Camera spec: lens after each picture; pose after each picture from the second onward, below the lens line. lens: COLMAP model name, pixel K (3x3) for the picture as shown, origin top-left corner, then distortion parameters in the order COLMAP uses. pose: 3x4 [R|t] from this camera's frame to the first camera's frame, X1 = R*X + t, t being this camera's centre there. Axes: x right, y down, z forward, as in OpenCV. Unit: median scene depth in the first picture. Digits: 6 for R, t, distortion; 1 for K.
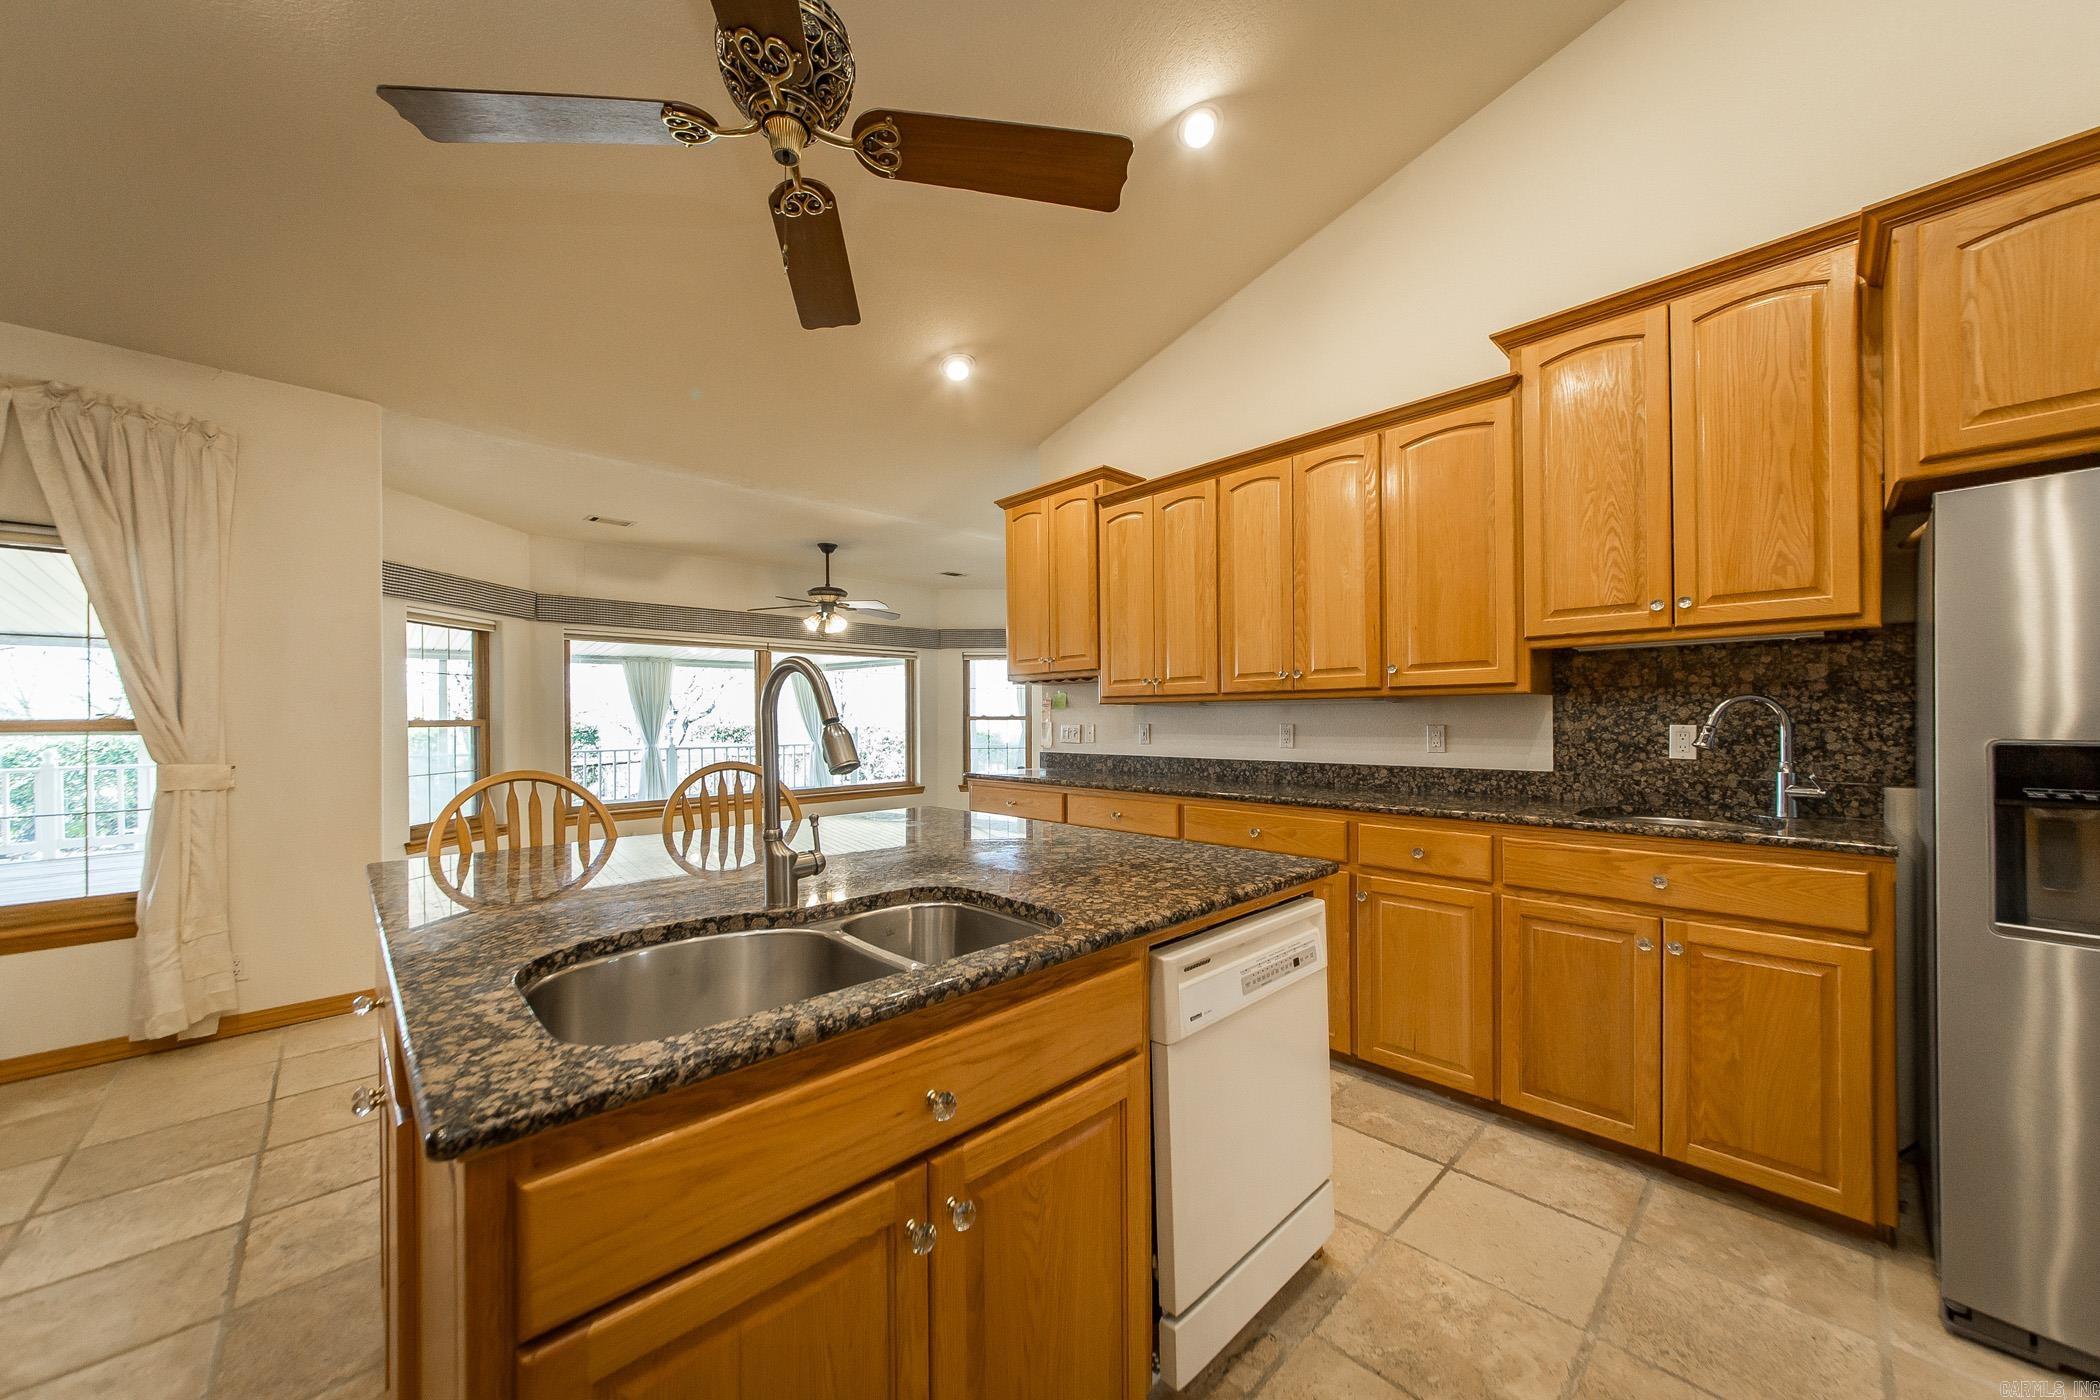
lens RADIAL K [[738.8, 0, 1048.2], [0, 738.8, 719.0], [0, 0, 1]] dist [-0.009240, 0.002197]
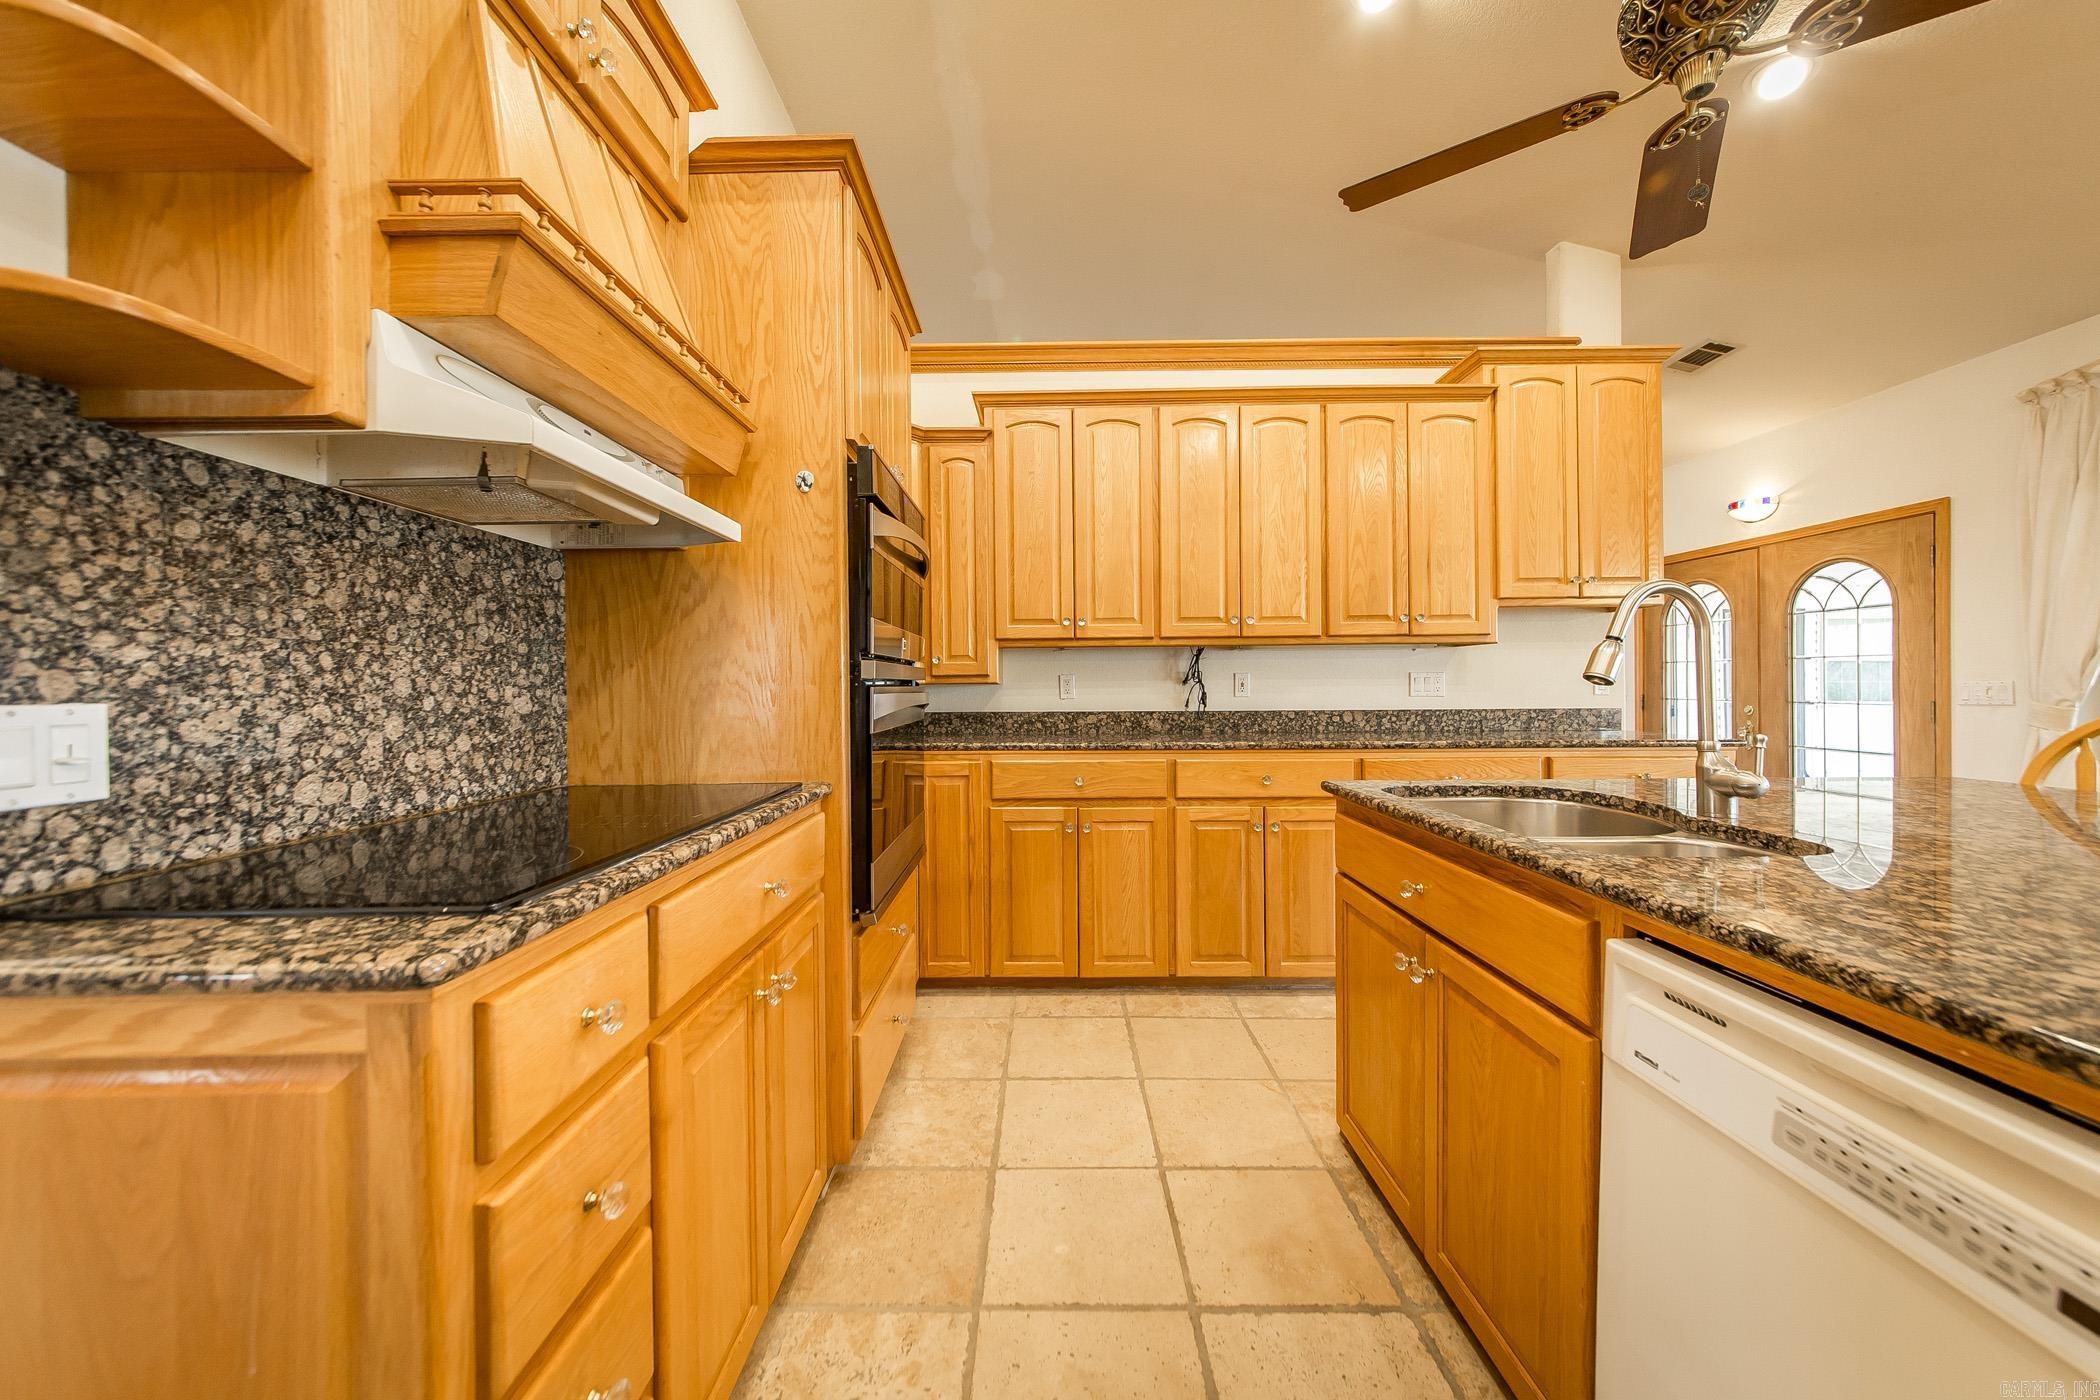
lens RADIAL K [[738.8, 0, 1043.6], [0, 738.8, 692.0], [0, 0, 1]] dist [-0.009240, 0.002197]
pose [[-0.701588, 0.018700, -0.712338, 0.486001], [0.013761, 0.999825, 0.012693, 0.024213], [0.712450, -0.000897, -0.701722, 0.495722]]
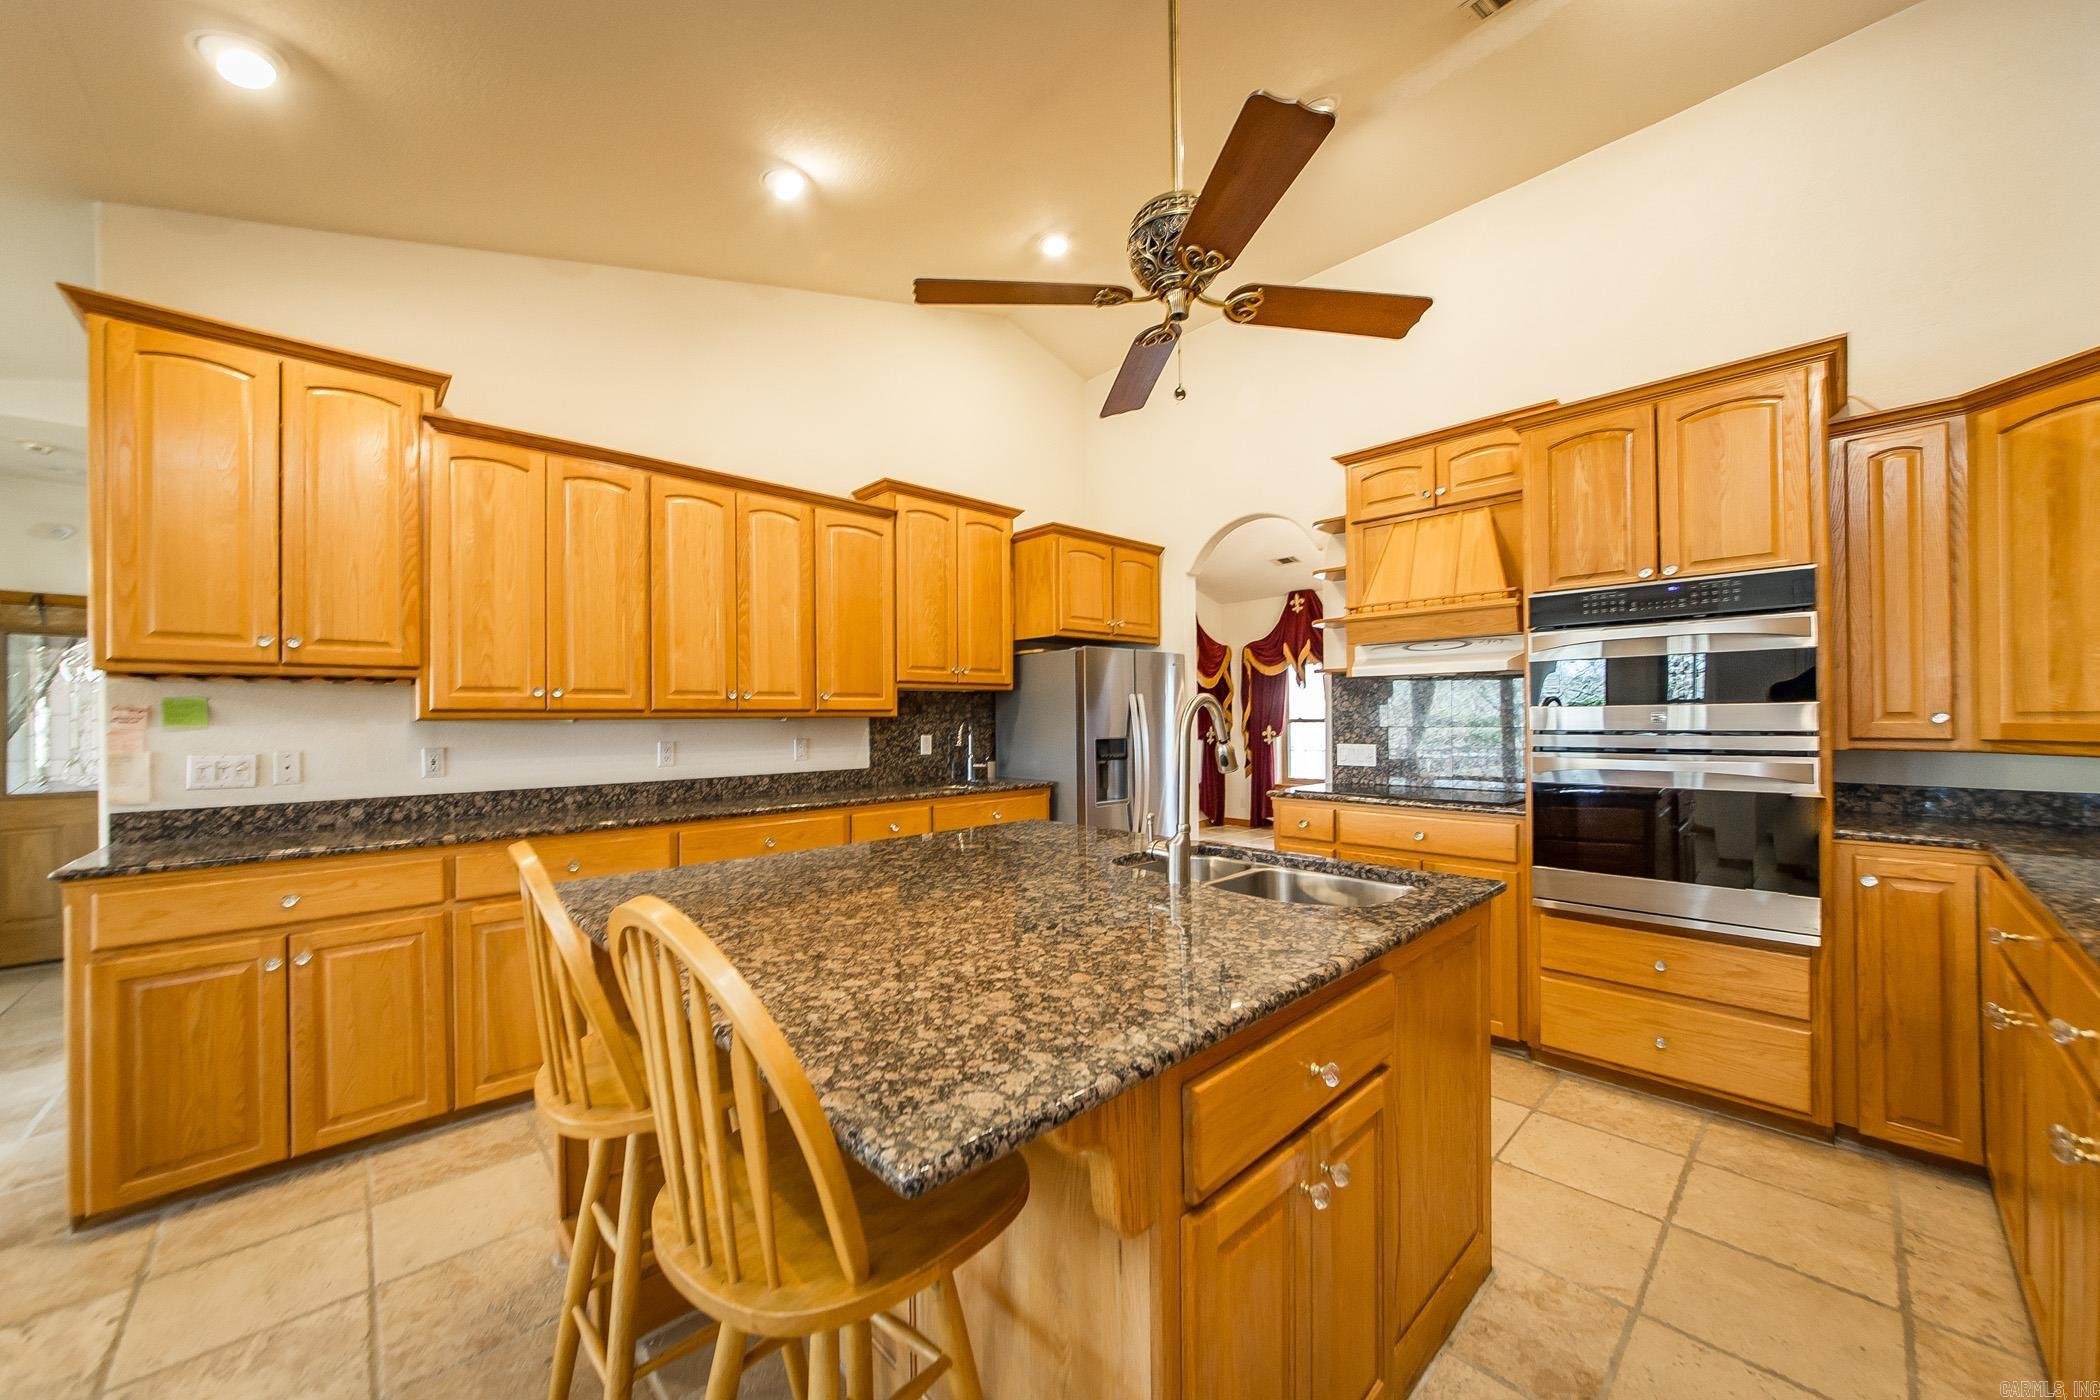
lens RADIAL K [[738.8, 0, 1055.7], [0, 738.8, 711.0], [0, 0, 1]] dist [-0.009240, 0.002197]
pose [[0.008157, 0.016087, 0.999837, -0.793904], [0.009903, 0.999820, -0.016168, -0.015966], [-0.999918, 0.010033, 0.007996, 0.573162]]
